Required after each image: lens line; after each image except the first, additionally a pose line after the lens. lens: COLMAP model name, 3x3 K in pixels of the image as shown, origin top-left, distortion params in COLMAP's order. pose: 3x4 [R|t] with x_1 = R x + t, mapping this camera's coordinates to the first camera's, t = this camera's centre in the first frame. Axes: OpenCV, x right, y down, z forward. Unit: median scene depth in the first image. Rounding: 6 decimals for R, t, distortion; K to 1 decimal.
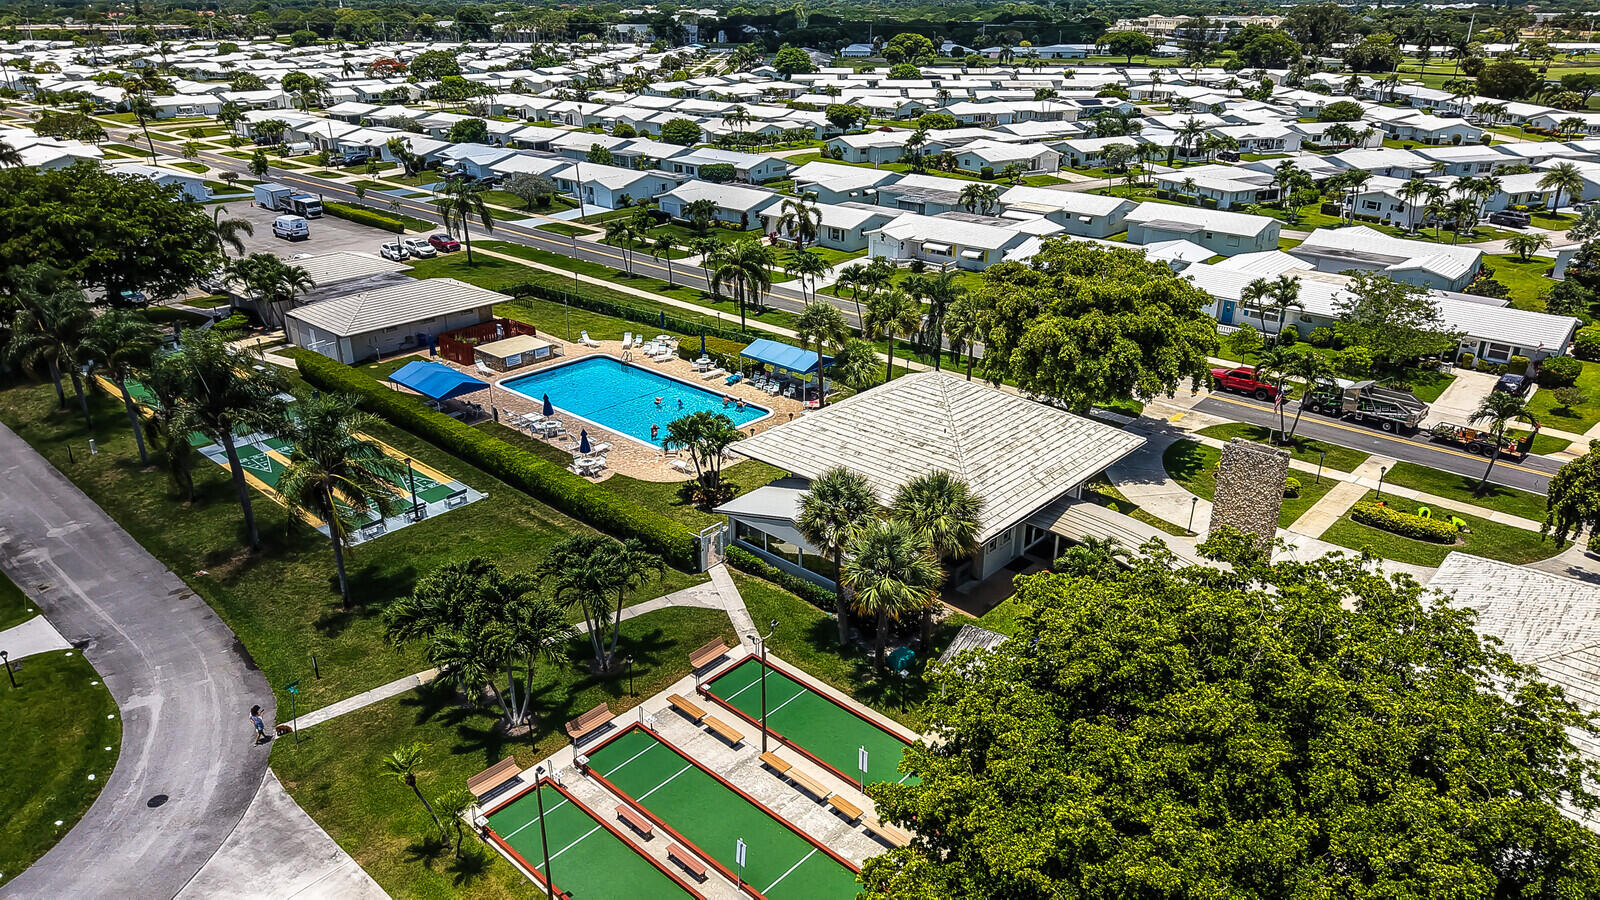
lens RADIAL K [[1058.6, 0, 774.4], [0, 1058.6, 444.9], [0, 0, 1]] dist [0.006880, -0.006540]
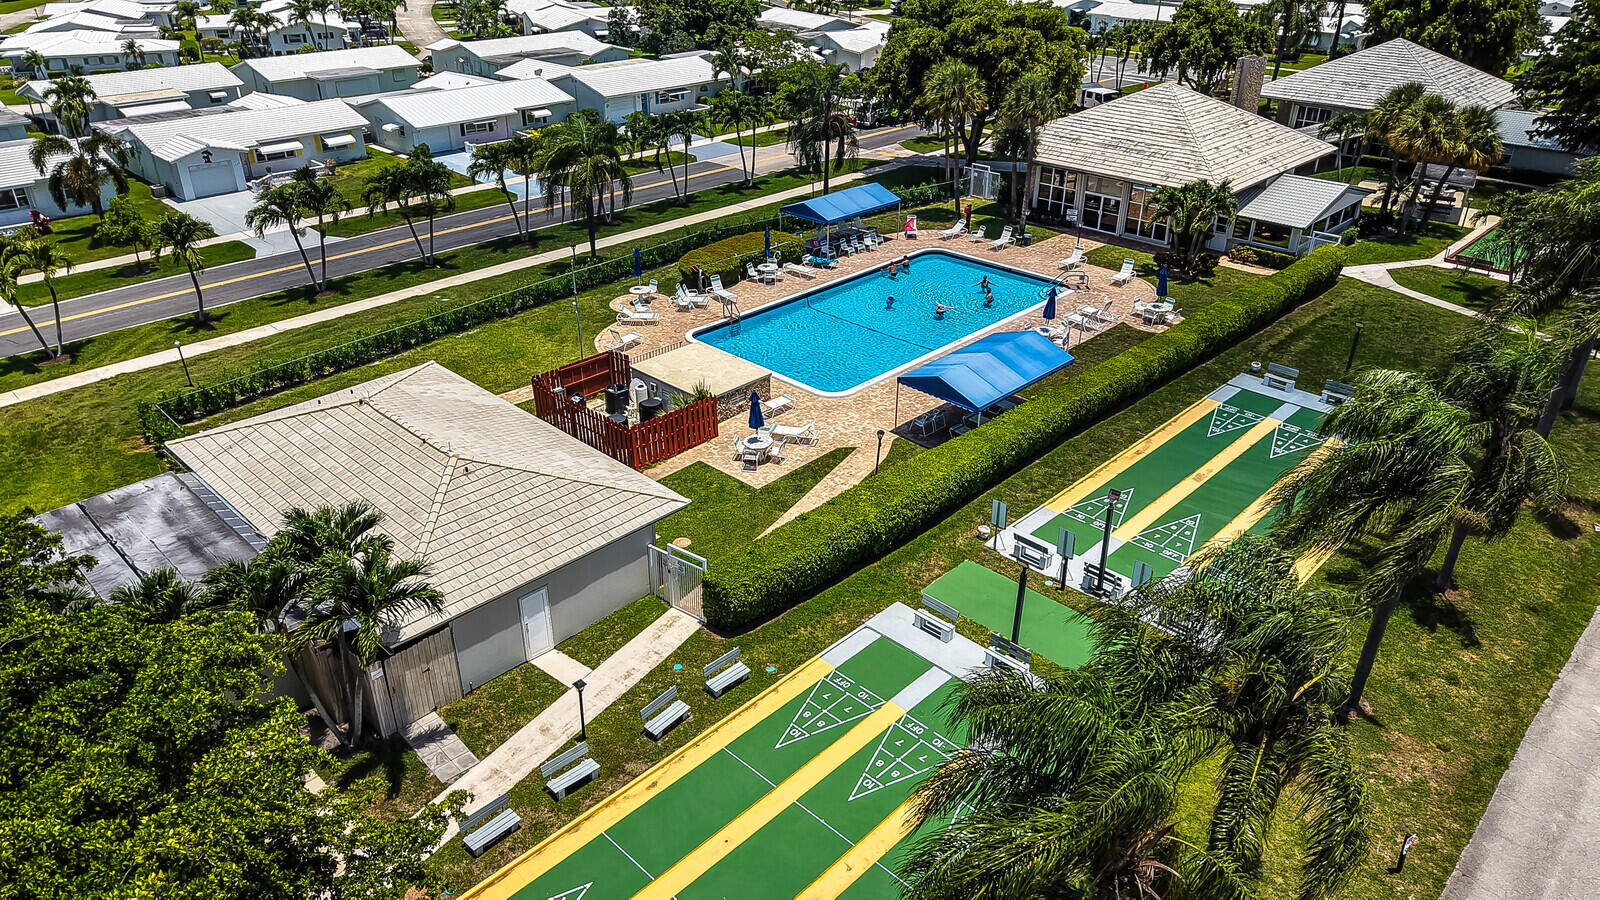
lens RADIAL K [[1058.6, 0, 774.4], [0, 1058.6, 444.9], [0, 0, 1]] dist [0.006880, -0.006540]
pose [[0.032564, -0.483027, 0.875000, -0.707018], [0.374313, 0.817643, 0.437434, -0.274328], [-0.926730, 0.313280, 0.207429, 0.815109]]
